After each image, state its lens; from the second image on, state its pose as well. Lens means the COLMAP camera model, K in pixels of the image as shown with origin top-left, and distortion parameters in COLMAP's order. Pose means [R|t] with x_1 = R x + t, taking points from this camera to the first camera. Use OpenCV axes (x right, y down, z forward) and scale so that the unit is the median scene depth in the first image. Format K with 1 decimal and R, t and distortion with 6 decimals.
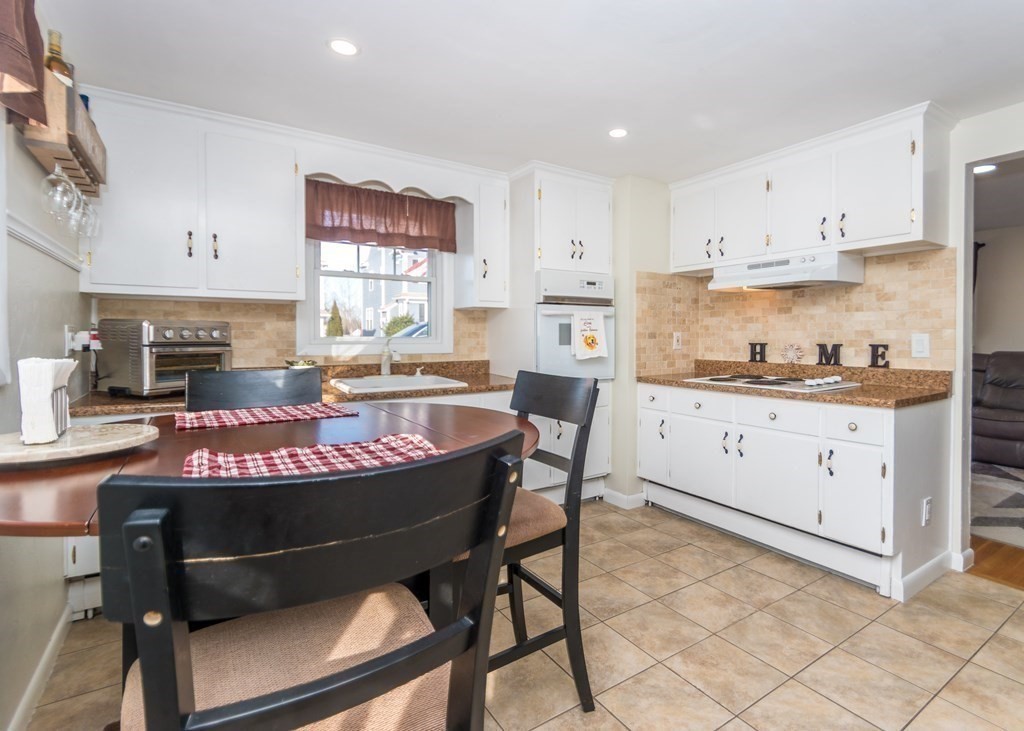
lens RADIAL K [[505.5, 0, 503.6], [0, 505.5, 340.1], [0, 0, 1]] dist [-0.000239, -0.000527]
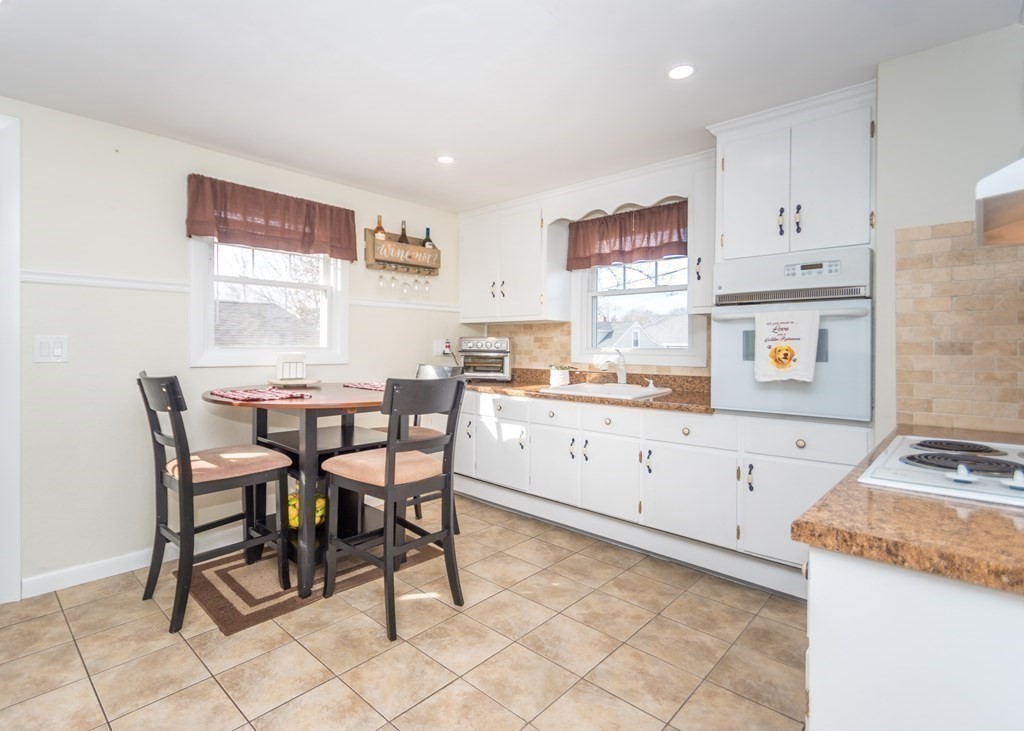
lens RADIAL K [[505.5, 0, 478.9], [0, 505.5, 342.3], [0, 0, 1]] dist [-0.000239, -0.000527]
pose [[0.223143, -0.007753, -0.974755, 0.749800], [-0.017685, 0.999772, -0.012000, -0.000546], [0.974625, 0.019916, 0.222955, 0.471663]]
